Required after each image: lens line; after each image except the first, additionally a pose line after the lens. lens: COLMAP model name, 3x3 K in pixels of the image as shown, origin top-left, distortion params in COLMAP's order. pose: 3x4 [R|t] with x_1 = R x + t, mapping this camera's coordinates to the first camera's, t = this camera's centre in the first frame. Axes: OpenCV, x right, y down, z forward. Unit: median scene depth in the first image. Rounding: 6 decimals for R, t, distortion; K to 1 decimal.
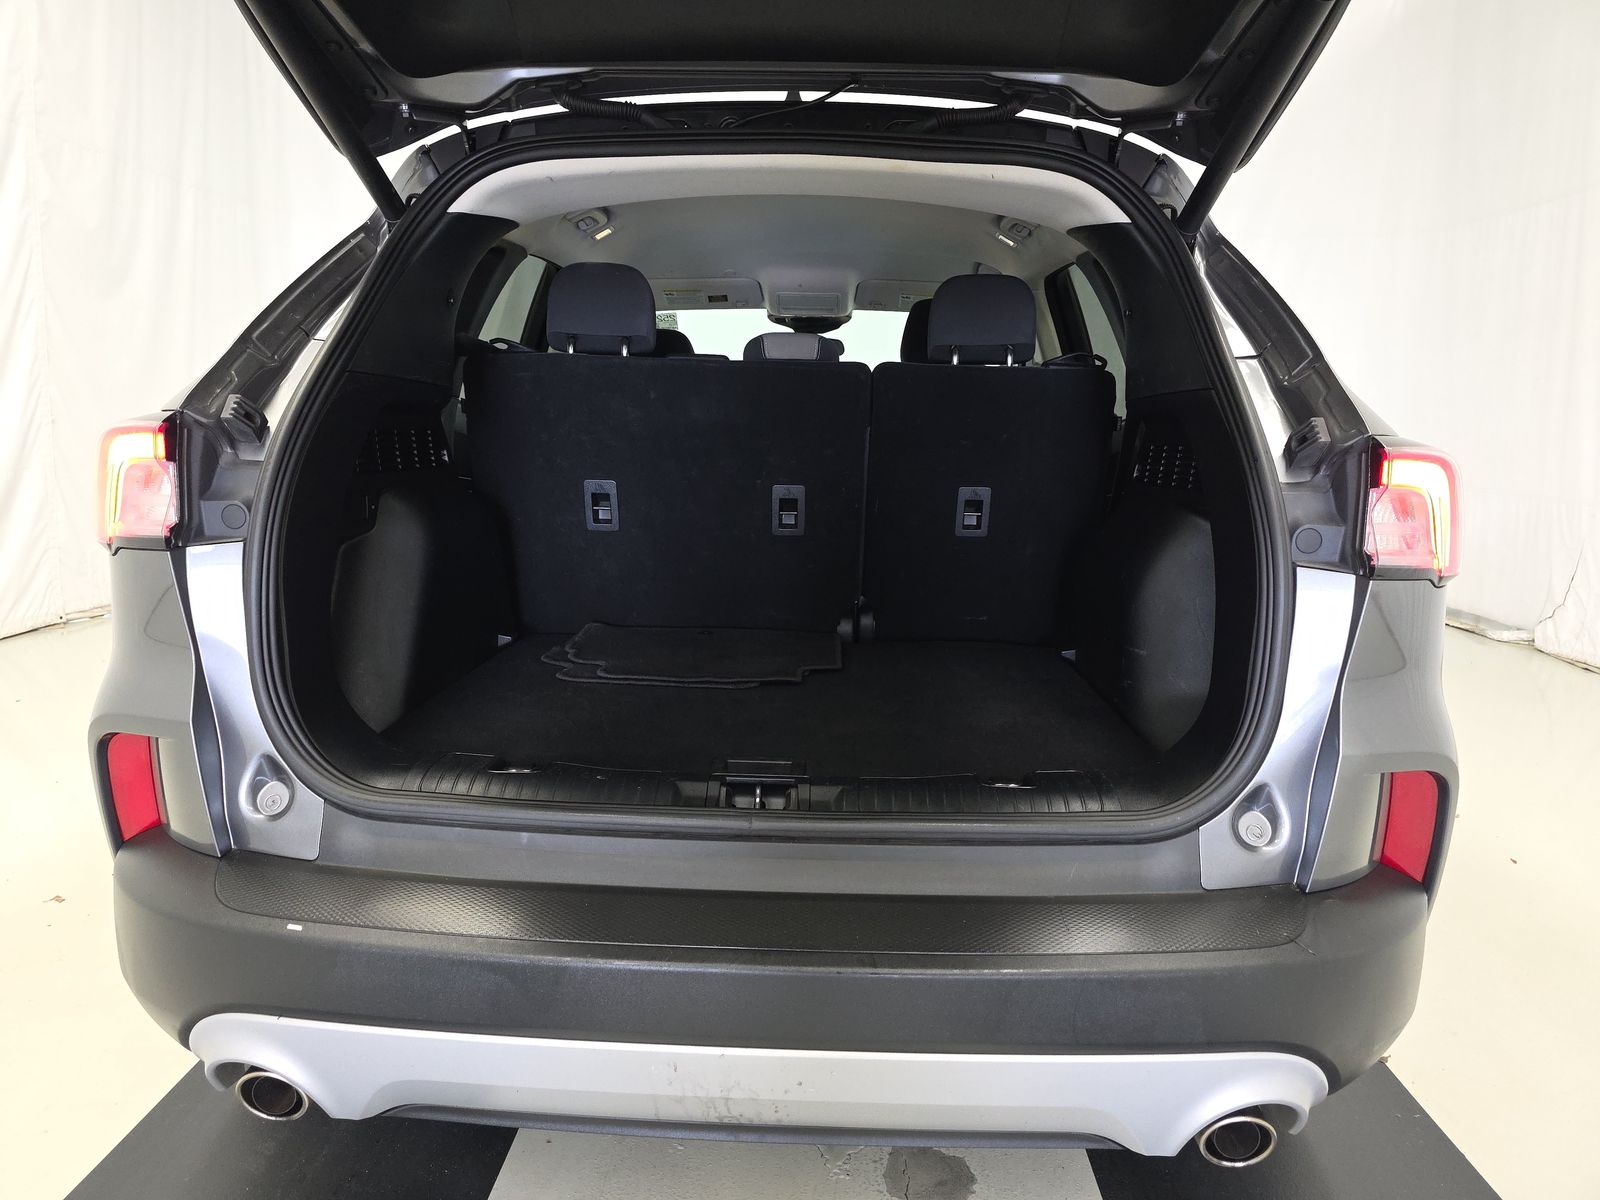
lens RADIAL K [[1075.0, 0, 785.1], [0, 1075.0, 580.5], [0, 0, 1]] dist [-0.003506, -0.007179]
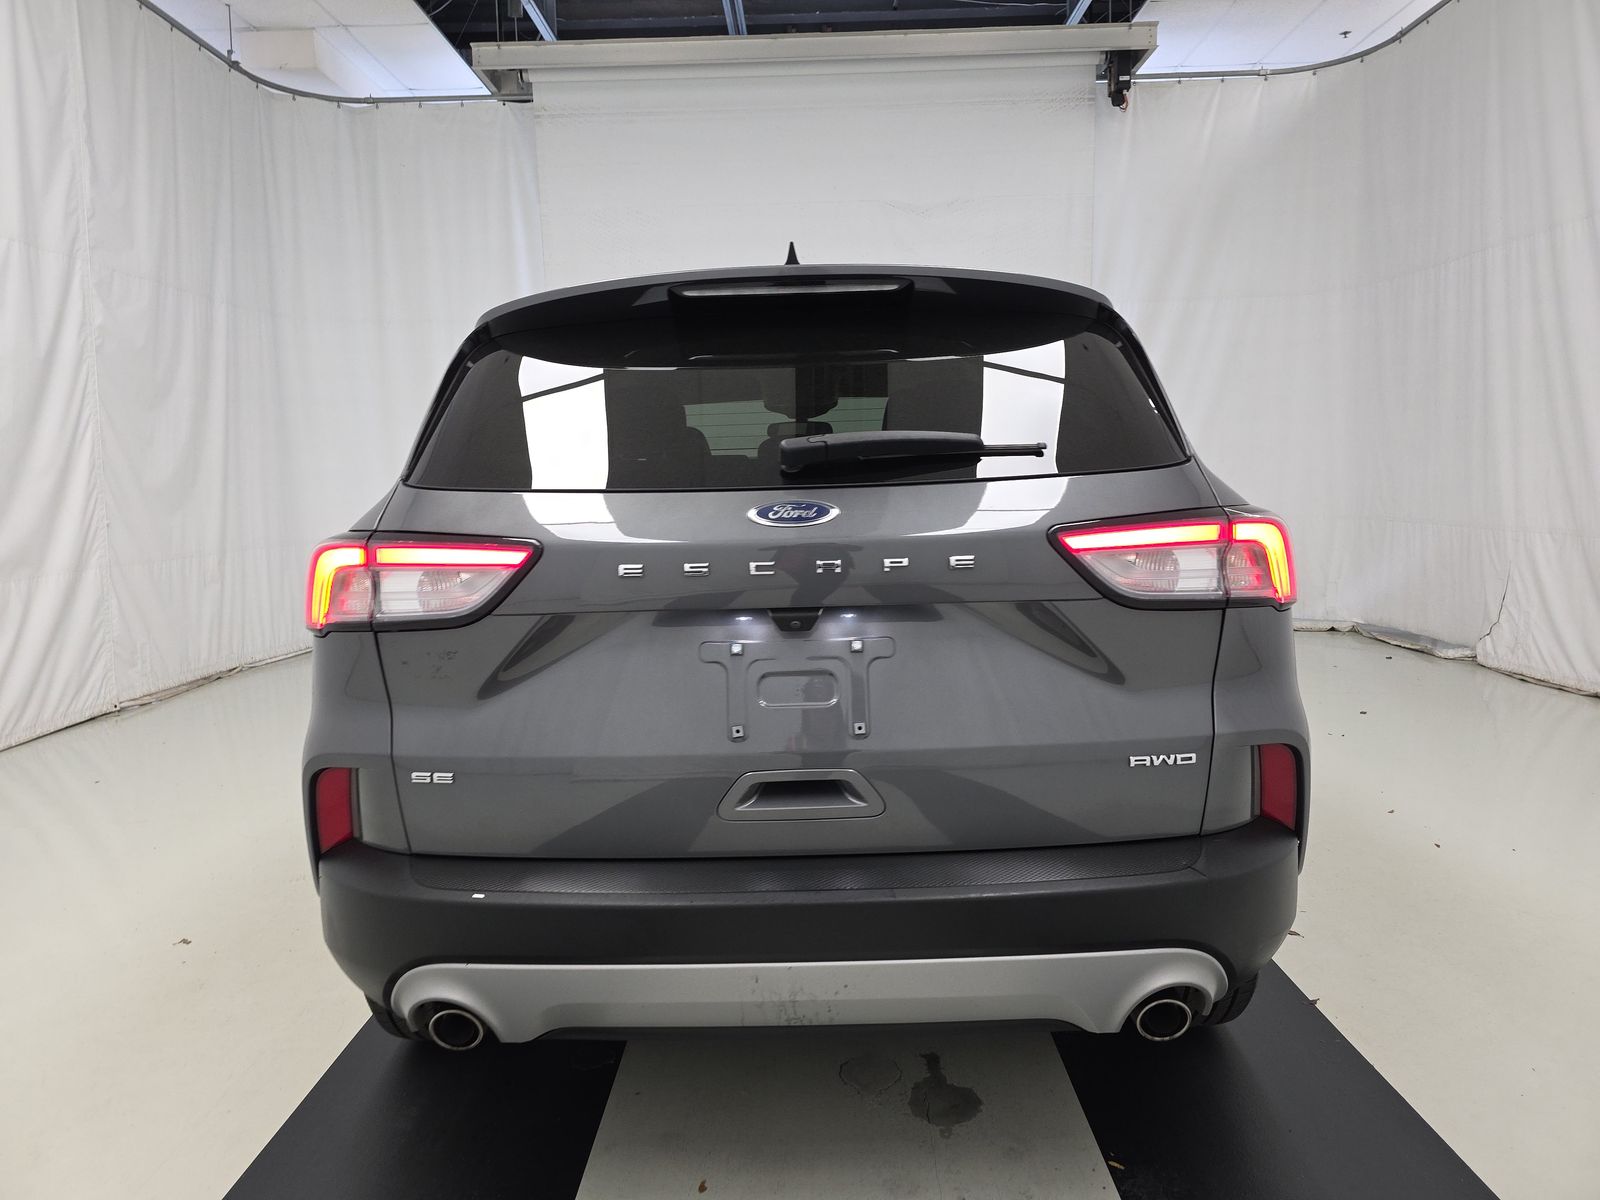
lens RADIAL K [[1108.0, 0, 800.0], [0, 1108.0, 600.0], [0, 0, 1]] dist [0.127938, -0.220880]
pose [[0.998276, -0.051018, 0.029028, -0.054081], [0.052025, 0.998029, -0.035085, 0.010643], [-0.027180, 0.036534, 0.998963, -0.417516]]
